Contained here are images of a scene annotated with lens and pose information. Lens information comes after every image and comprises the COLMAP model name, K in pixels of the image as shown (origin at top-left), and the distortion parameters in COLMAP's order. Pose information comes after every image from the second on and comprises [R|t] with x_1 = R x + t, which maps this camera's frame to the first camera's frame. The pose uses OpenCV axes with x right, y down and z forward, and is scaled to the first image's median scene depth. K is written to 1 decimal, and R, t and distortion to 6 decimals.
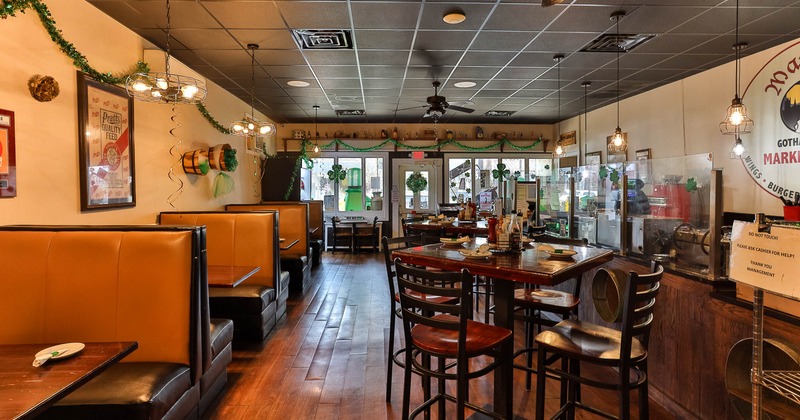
lens RADIAL K [[416.1, 0, 401.3], [0, 416.1, 198.6], [0, 0, 1]] dist [-0.001960, 0.000327]
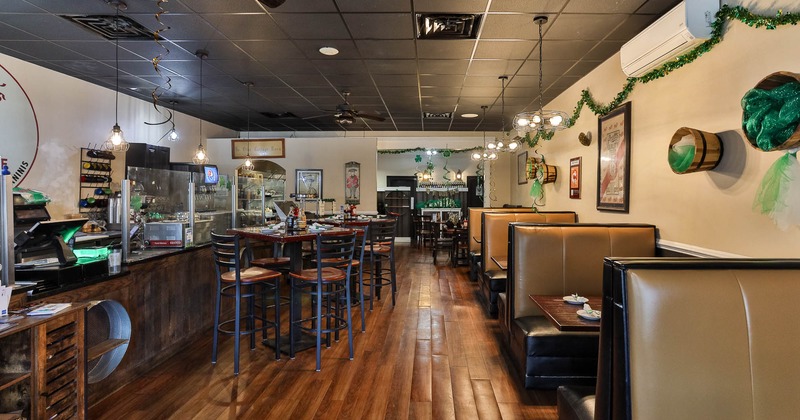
lens RADIAL K [[429.5, 0, 398.4], [0, 429.5, 196.7], [0, 0, 1]] dist [-0.002218, 0.000597]
pose [[-0.999576, -0.001683, 0.029052, -0.114773], [-0.000928, 0.999662, 0.025990, -0.052706], [-0.029086, 0.025952, -0.999240, 2.270447]]
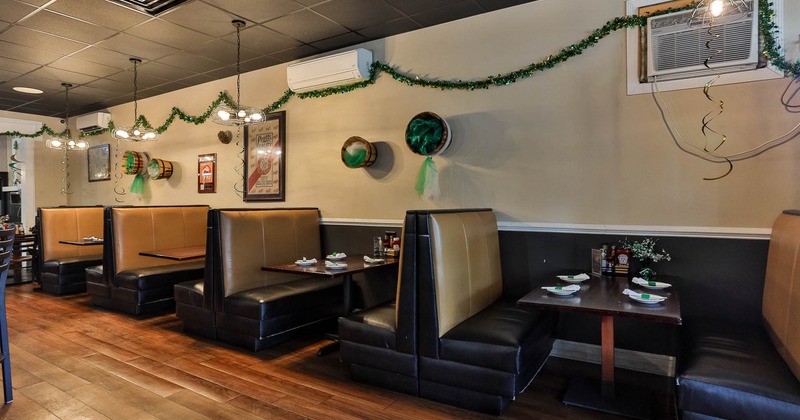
lens RADIAL K [[429.5, 0, 398.4], [0, 429.5, 196.7], [0, 0, 1]] dist [-0.002218, 0.000597]
pose [[-0.587390, -0.003093, -0.809298, 0.229315], [-0.017019, 0.999819, 0.008530, -0.012346], [0.809125, 0.018784, -0.587336, 2.237733]]
